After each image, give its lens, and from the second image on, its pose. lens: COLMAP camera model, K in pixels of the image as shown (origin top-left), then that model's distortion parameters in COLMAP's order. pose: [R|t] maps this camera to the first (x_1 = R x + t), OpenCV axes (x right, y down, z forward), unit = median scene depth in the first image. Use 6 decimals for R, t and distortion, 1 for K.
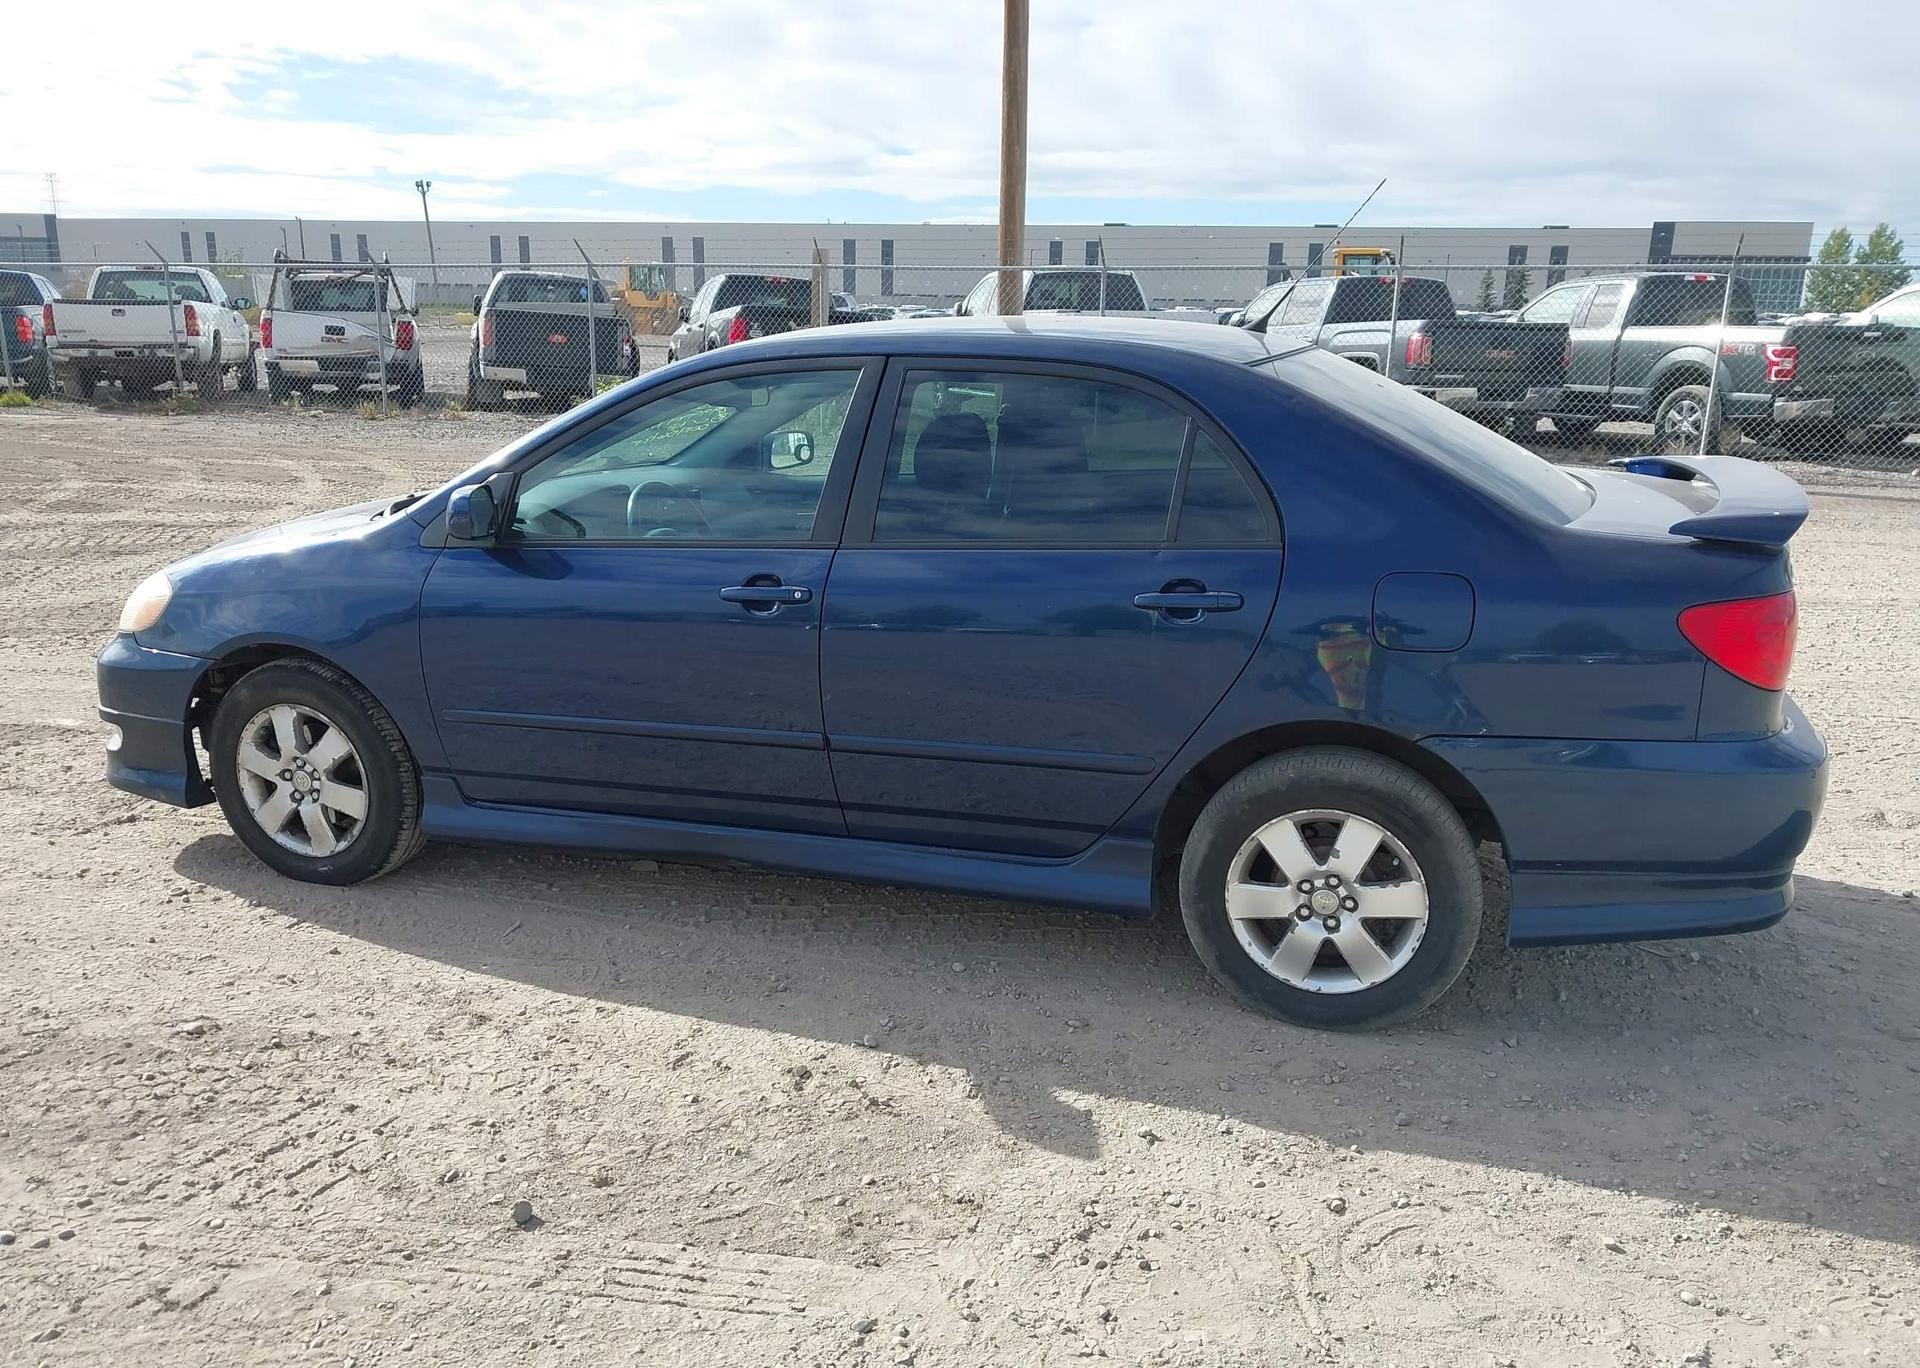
lens RADIAL K [[1527.3, 0, 960.0], [0, 1527.3, 684.0], [0, 0, 1]] dist [0.006872, -0.009287]
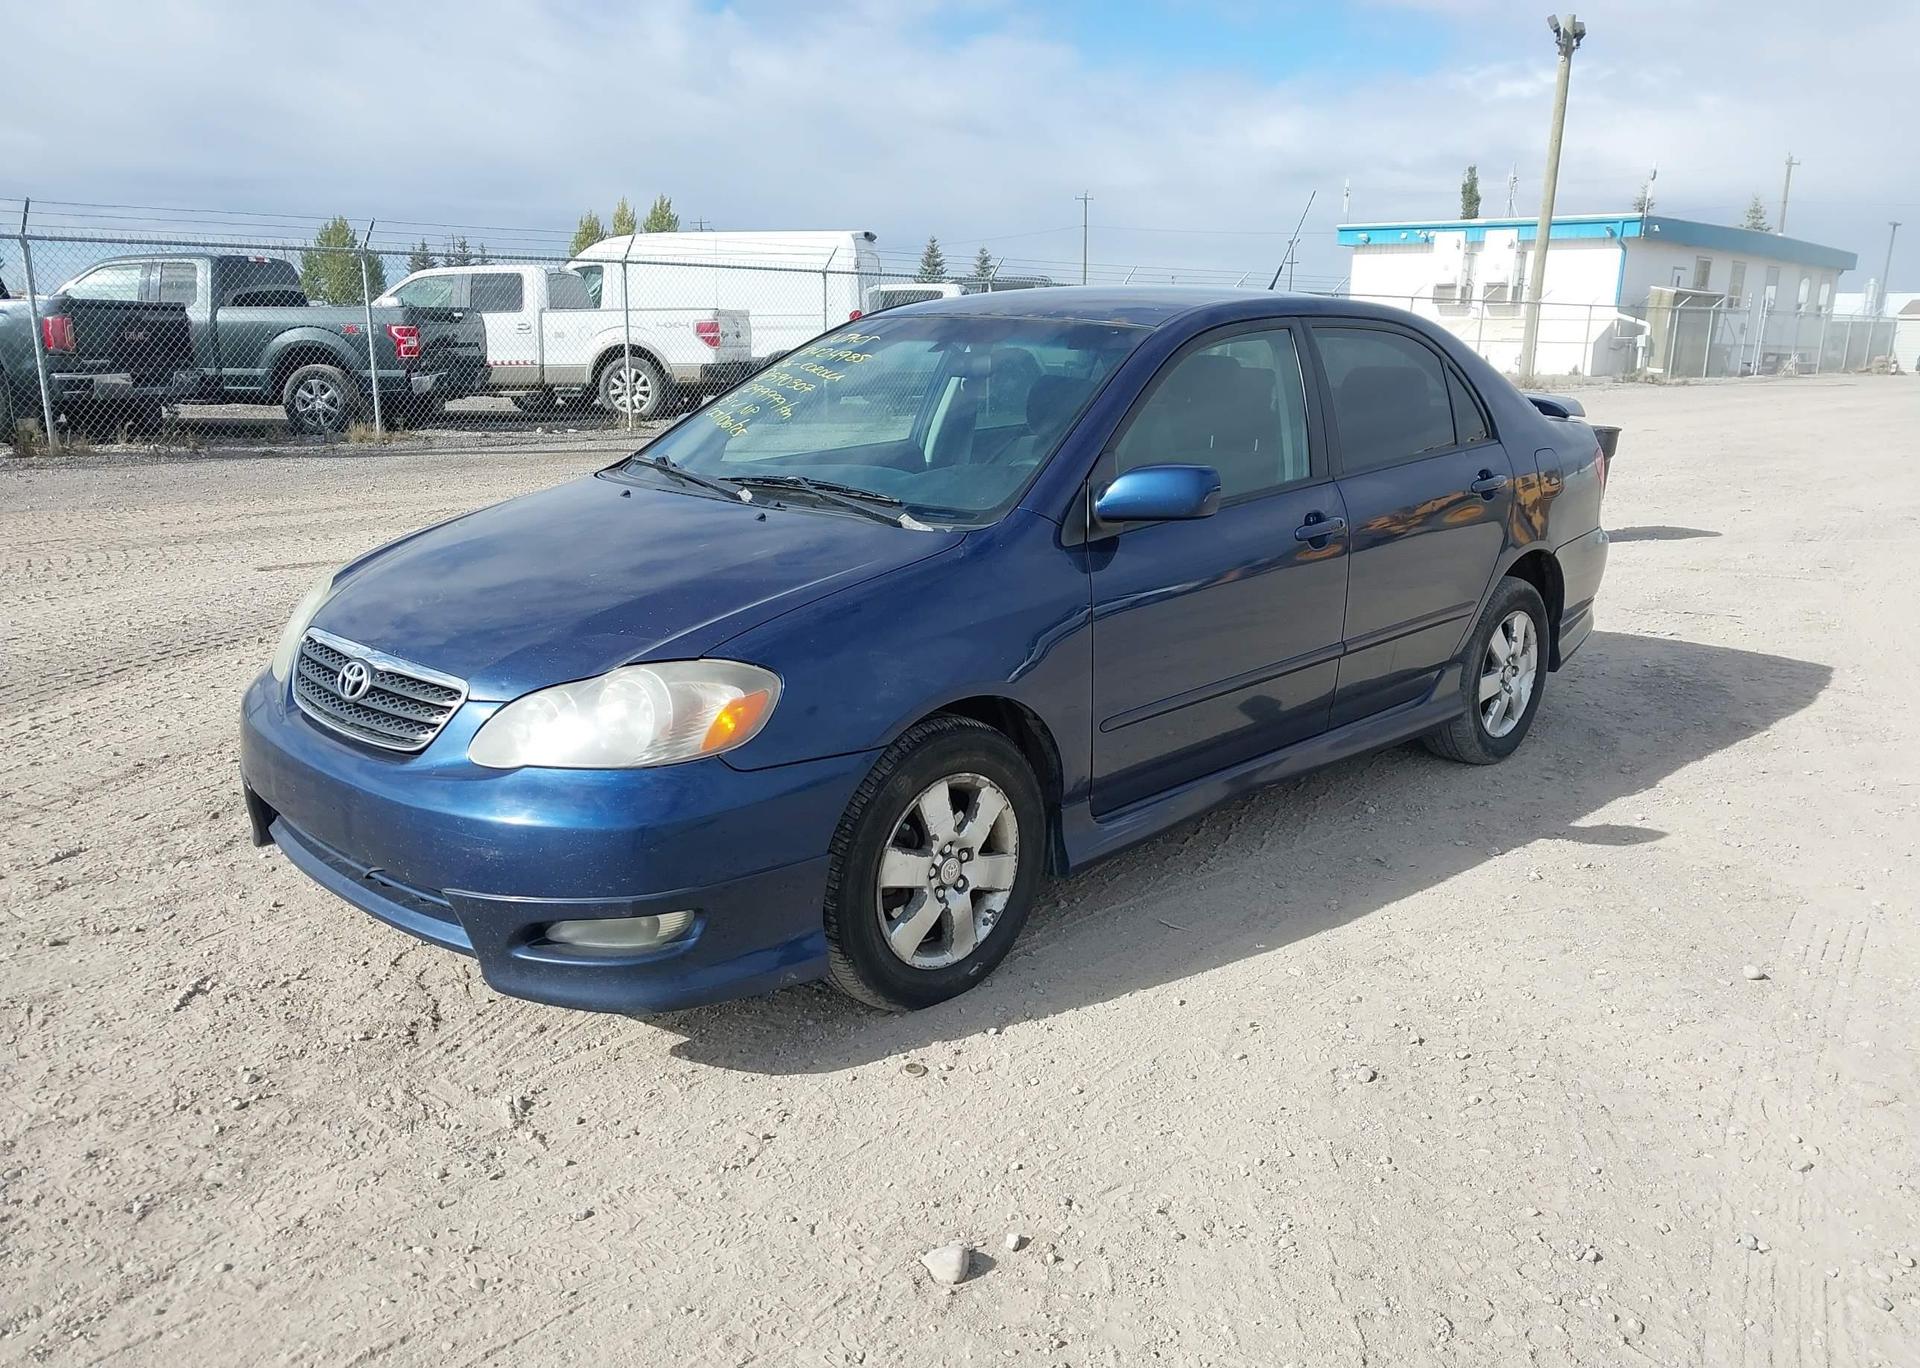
lens RADIAL K [[1502.5, 0, 970.3], [0, 1502.5, 708.8], [0, 0, 1]] dist [0.030329, -0.010591]
pose [[0.444078, -0.227093, 0.866731, -1.277181], [0.203707, 0.967604, 0.149151, -0.154590], [-0.872524, 0.110325, 0.475952, 0.729585]]
